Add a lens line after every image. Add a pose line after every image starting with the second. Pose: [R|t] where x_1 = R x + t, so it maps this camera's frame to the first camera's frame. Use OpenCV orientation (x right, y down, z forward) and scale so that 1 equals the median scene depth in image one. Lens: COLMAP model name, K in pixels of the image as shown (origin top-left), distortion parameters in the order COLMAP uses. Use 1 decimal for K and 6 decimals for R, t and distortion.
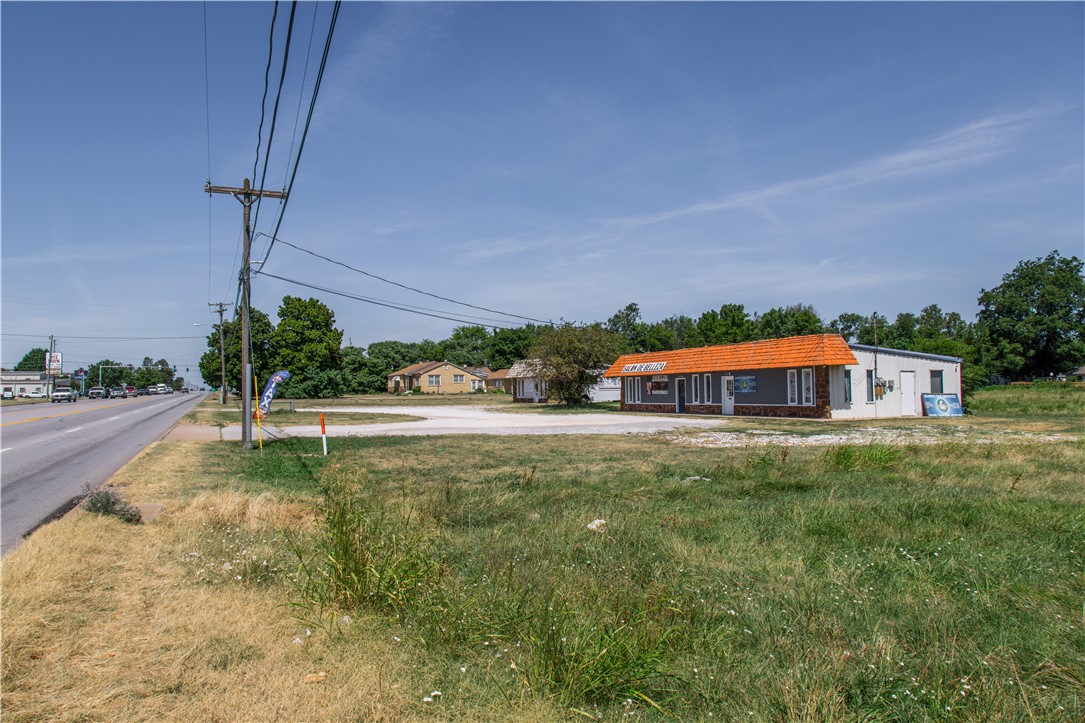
lens RADIAL K [[729.5, 0, 542.5], [0, 729.5, 361.5], [0, 0, 1]] dist [0.014090, -0.000587]
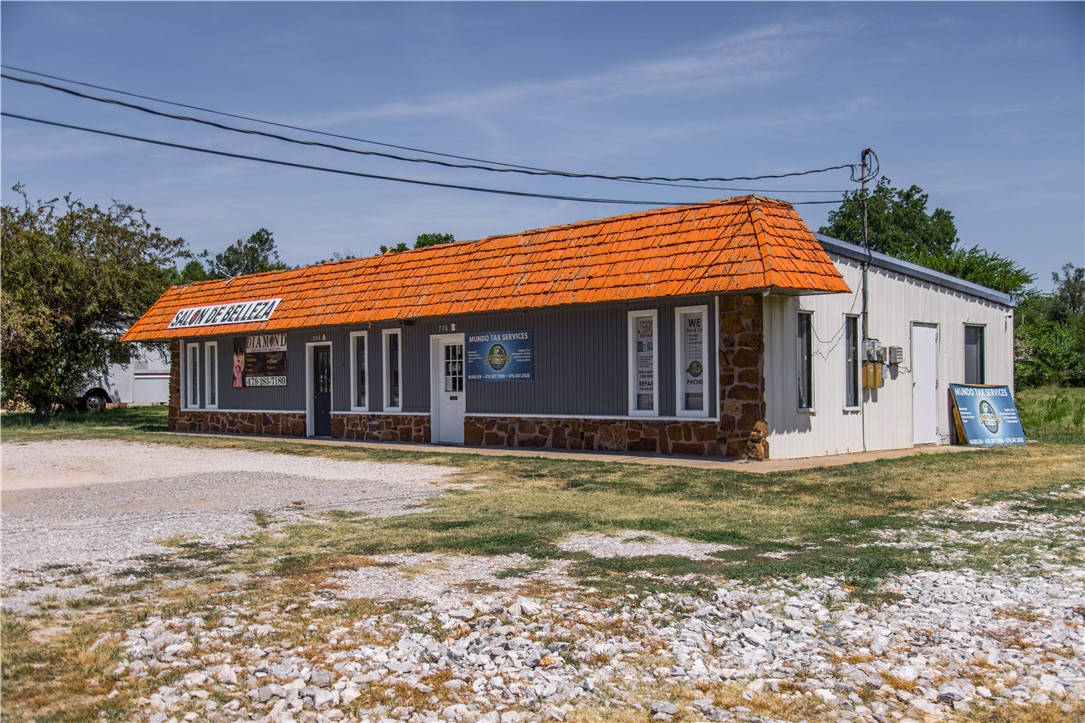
lens RADIAL K [[1063.1, 0, 574.6], [0, 1063.1, 363.3], [0, 0, 1]] dist [0.009142, -0.000490]
pose [[0.926572, 0.012438, 0.375913, 0.127477], [-0.019498, 0.999698, 0.014983, 0.027287], [-0.375613, -0.021212, 0.926534, 0.543689]]
